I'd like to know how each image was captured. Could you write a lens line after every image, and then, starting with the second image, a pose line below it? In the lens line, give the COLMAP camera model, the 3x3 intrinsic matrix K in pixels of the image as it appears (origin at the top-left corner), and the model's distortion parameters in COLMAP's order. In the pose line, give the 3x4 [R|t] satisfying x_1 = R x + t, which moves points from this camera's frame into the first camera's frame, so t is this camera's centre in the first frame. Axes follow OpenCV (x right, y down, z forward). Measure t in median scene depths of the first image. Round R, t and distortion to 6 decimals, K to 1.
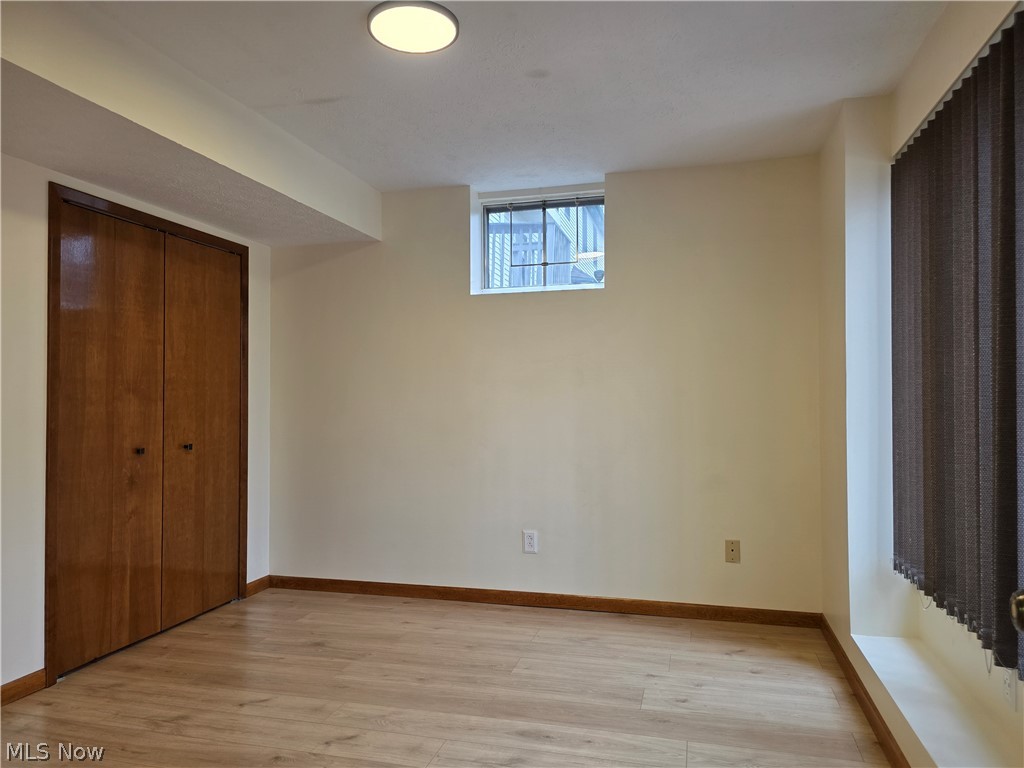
lens RADIAL K [[685.4, 0, 515.2], [0, 685.4, 390.2], [0, 0, 1]] dist [0.054511, -0.051425]
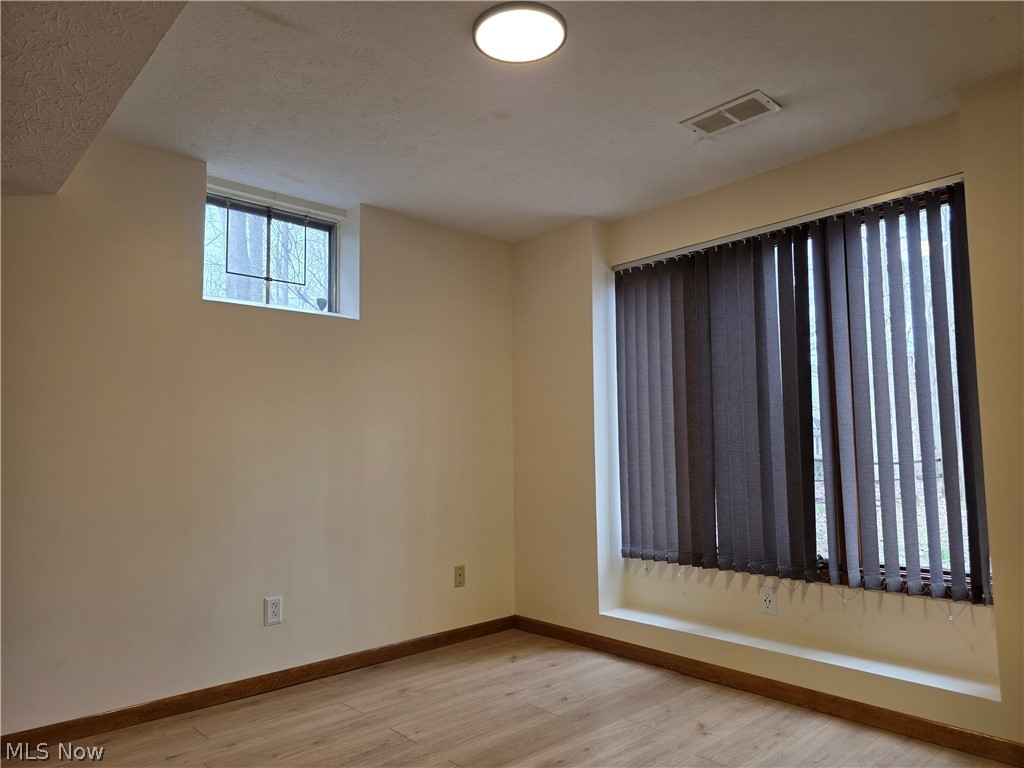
lens RADIAL K [[693.0, 0, 513.9], [0, 693.0, 394.3], [0, 0, 1]] dist [0.053055, -0.060901]
pose [[0.548799, 0.058668, 0.833893, -0.613245], [0.003522, 0.997363, -0.072487, 0.027687], [-0.835947, 0.042717, 0.547145, 0.332960]]
